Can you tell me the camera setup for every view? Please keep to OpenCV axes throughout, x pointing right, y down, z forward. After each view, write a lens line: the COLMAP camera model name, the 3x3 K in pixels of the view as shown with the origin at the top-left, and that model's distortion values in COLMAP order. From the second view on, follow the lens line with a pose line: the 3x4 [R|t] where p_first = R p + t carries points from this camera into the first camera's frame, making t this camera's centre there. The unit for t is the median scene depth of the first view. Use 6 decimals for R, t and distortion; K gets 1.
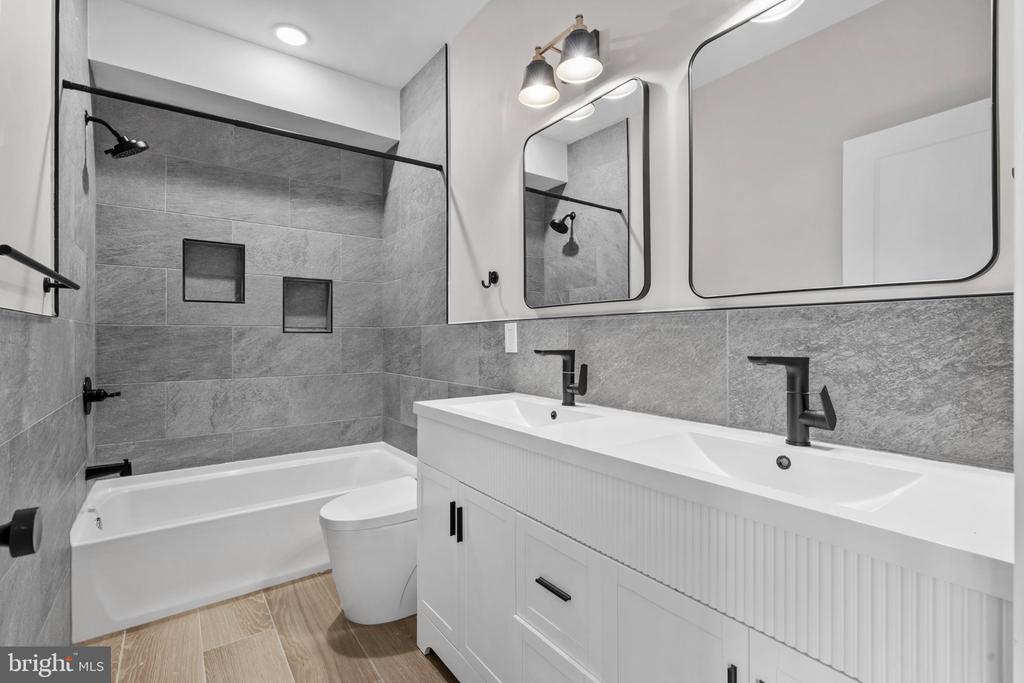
lens RADIAL K [[467.9, 0, 508.2], [0, 467.9, 338.4], [0, 0, 1]] dist [0.004254, -0.000001]
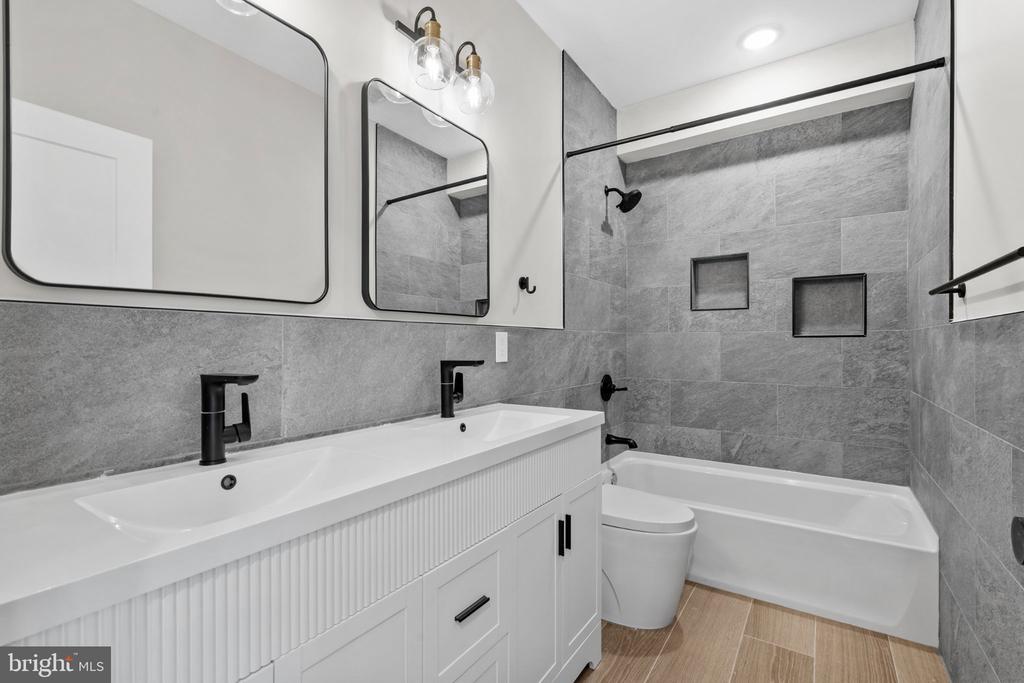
lens RADIAL K [[467.9, 0, 504.8], [0, 467.9, 346.7], [0, 0, 1]] dist [0.004254, -0.000001]
pose [[0.345473, -0.002029, -0.938427, 0.204415], [0.005439, 0.999985, -0.000160, 0.000001], [0.938413, -0.005049, 0.345479, 0.155435]]
